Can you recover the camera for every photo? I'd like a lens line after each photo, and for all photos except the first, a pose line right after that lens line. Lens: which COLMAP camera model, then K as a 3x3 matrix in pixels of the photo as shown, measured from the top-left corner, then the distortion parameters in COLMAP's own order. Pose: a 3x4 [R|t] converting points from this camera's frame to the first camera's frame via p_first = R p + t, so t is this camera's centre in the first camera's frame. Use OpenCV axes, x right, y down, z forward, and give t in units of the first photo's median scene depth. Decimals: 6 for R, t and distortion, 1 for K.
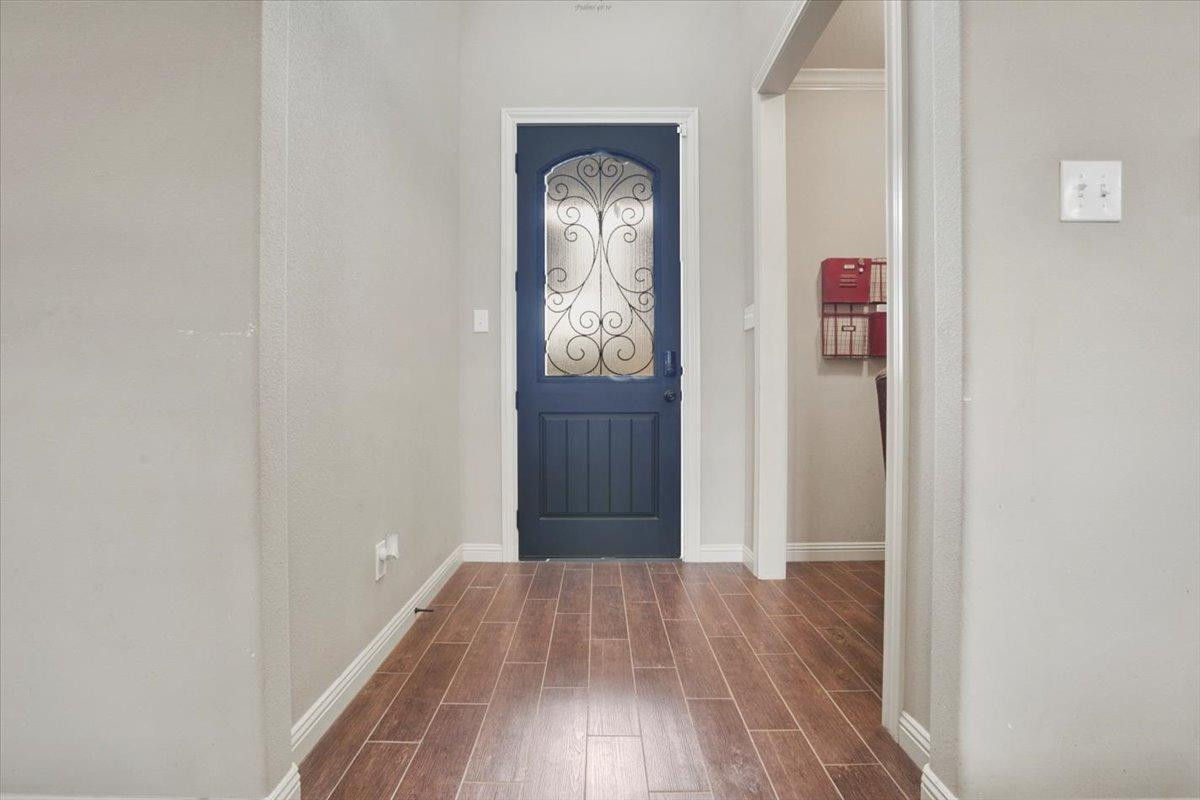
lens RADIAL K [[563.3, 0, 600.0], [0, 563.3, 402.8], [0, 0, 1]] dist [-0.020301, 0.003045]
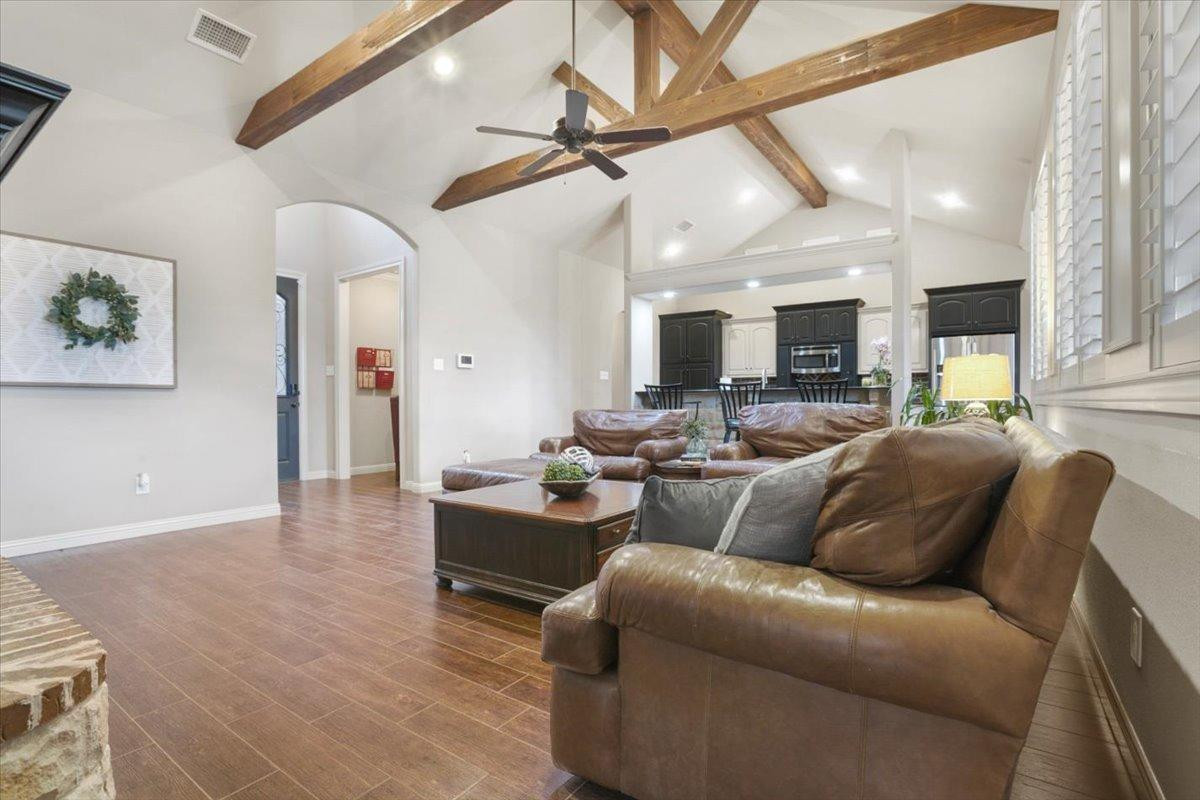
lens RADIAL K [[563.3, 0, 599.4], [0, 563.3, 407.2], [0, 0, 1]] dist [-0.020301, 0.003045]
pose [[0.568759, -0.005399, 0.822486, -0.973112], [0.010380, 0.999946, -0.000614, 0.010787], [-0.822438, 0.008887, 0.568785, -1.182167]]
